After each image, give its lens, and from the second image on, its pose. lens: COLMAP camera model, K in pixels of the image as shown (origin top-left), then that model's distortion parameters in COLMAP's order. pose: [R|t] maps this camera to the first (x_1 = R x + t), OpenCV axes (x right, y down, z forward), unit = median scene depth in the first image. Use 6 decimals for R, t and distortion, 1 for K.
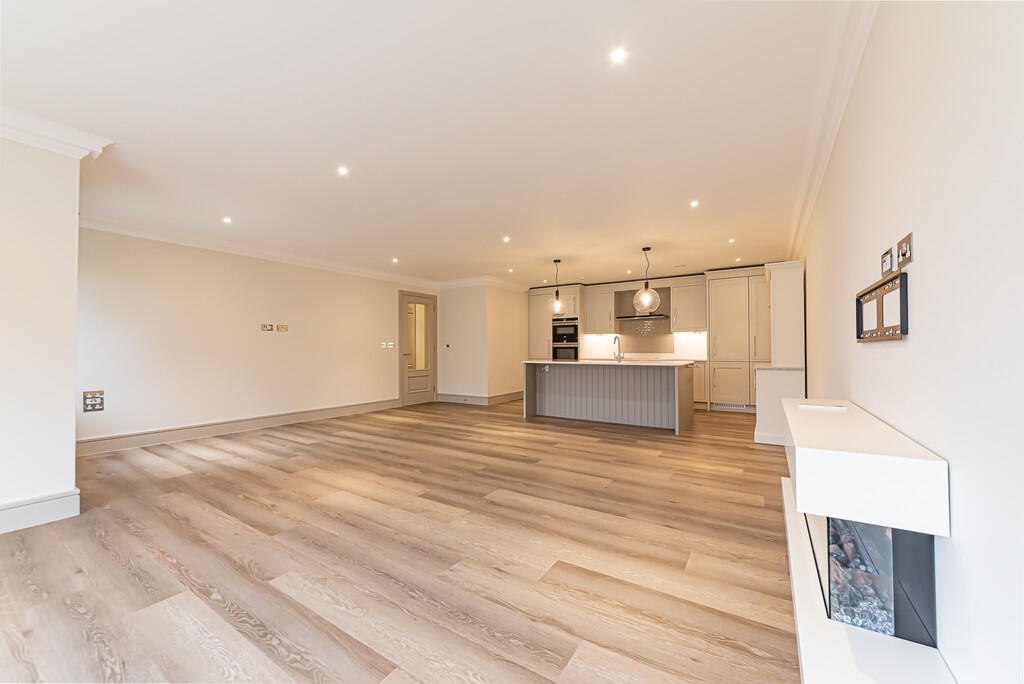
lens RADIAL K [[393.6, 0, 509.1], [0, 393.6, 343.7], [0, 0, 1]] dist [-0.000464, -0.000027]
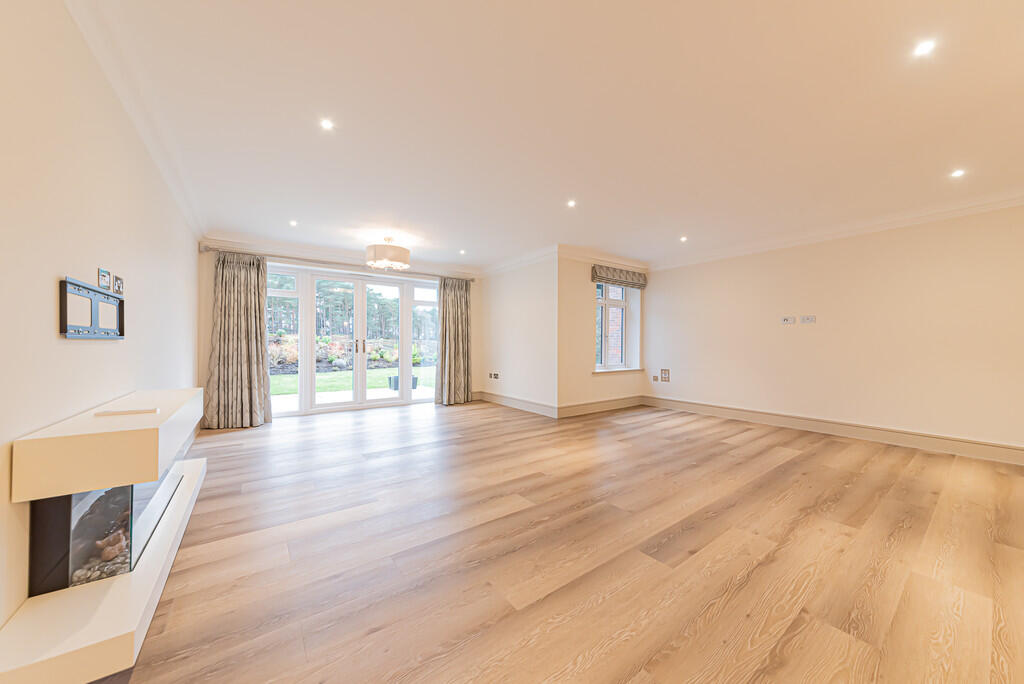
lens RADIAL K [[354.5, 0, 510.8], [0, 354.5, 343.6], [0, 0, 1]] dist [-0.001342, -0.000098]
pose [[-0.357321, 0.002455, -0.933978, 0.387100], [0.012973, 0.999913, -0.002335, 0.006795], [0.933891, -0.012951, -0.357322, 0.656186]]
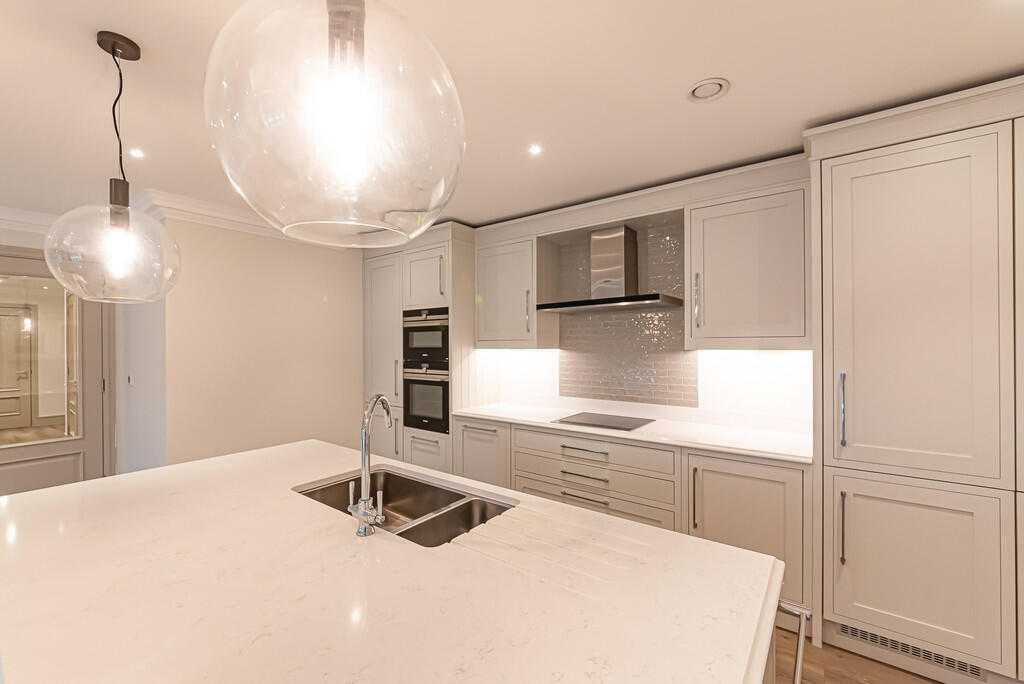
lens RADIAL K [[424.0, 0, 507.0], [0, 424.0, 344.5], [0, 0, 1]] dist [-0.000082, -0.000019]
pose [[0.997075, -0.002154, -0.076401, 0.379839], [0.003375, 0.999869, 0.015861, -0.051323], [0.076357, -0.016072, 0.996951, 0.835134]]
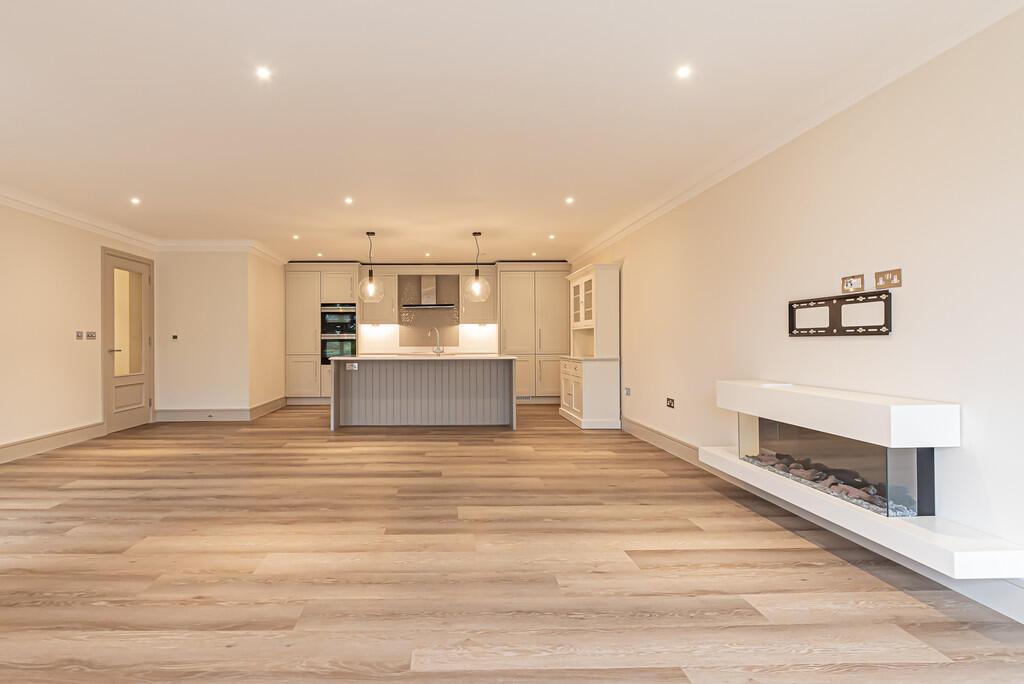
lens RADIAL K [[490.2, 0, 446.3], [0, 490.2, 339.5], [0, 0, 1]] dist [0.000525, -0.000188]
pose [[0.830861, 0.002058, 0.556476, -0.335809], [-0.006669, 0.999958, 0.006260, 0.001455], [-0.556440, -0.008912, 0.830840, 0.075130]]
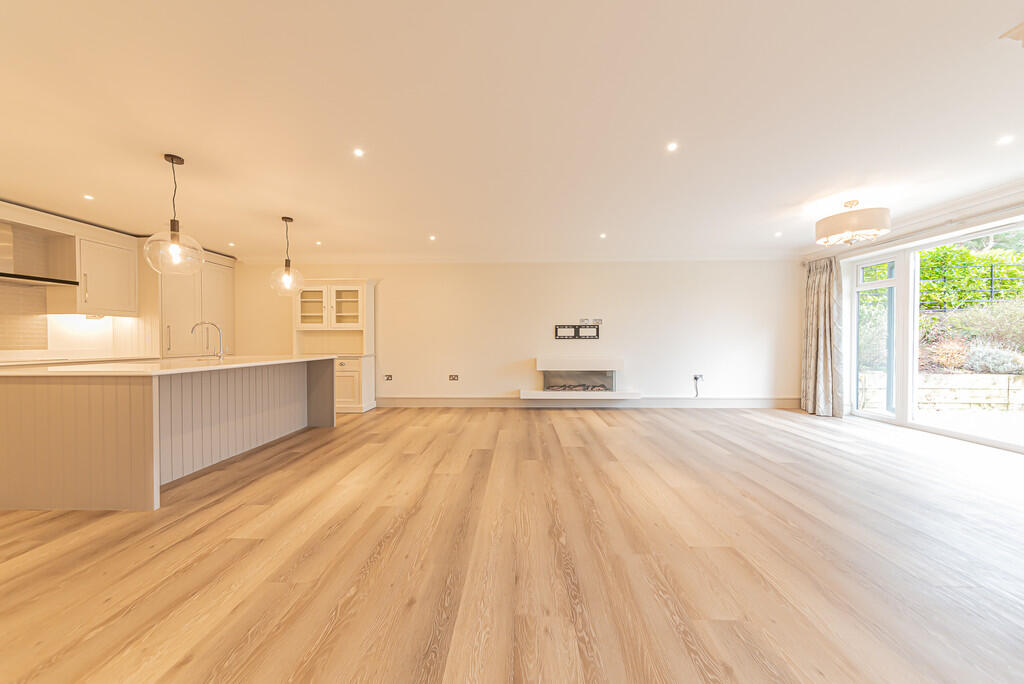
lens RADIAL K [[354.5, 0, 510.8], [0, 354.5, 343.6], [0, 0, 1]] dist [-0.001342, -0.000098]
pose [[-0.524734, -0.002685, 0.851262, -0.500987], [-0.008097, 0.999966, -0.001837, 0.014624], [-0.851228, -0.007856, -0.524738, 0.942920]]
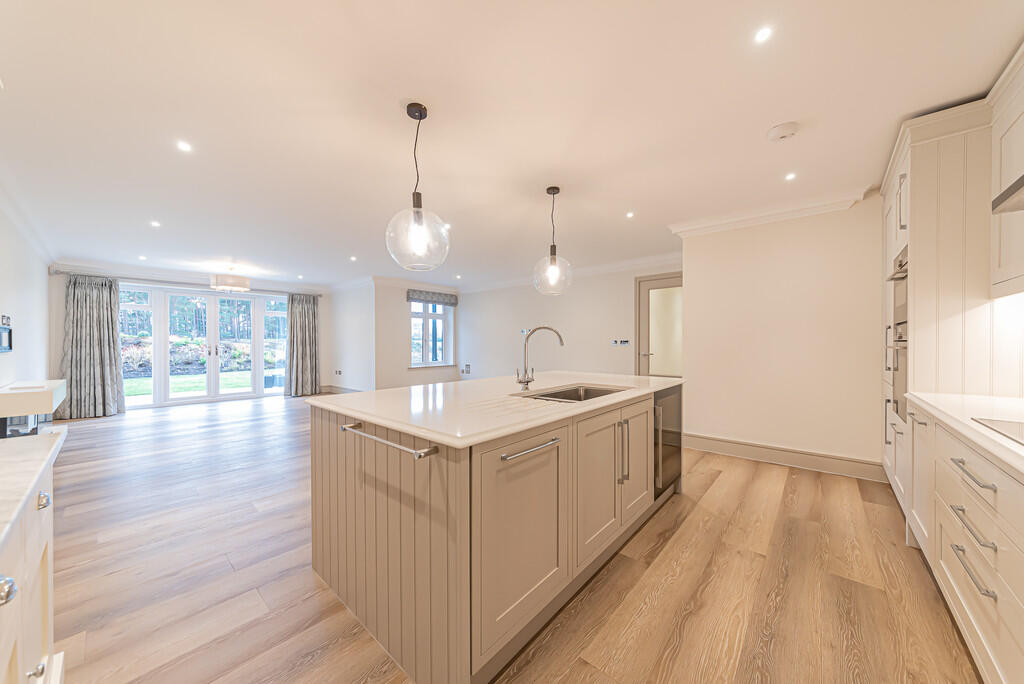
lens RADIAL K [[358.3, 0, 516.0], [0, 358.3, 343.7], [0, 0, 1]] dist [-0.032272, 0.011226]
pose [[-0.132844, 0.007099, -0.991112, 0.669527], [0.017155, 0.999841, 0.004862, -0.003518], [0.990988, -0.016356, -0.132945, 1.100763]]
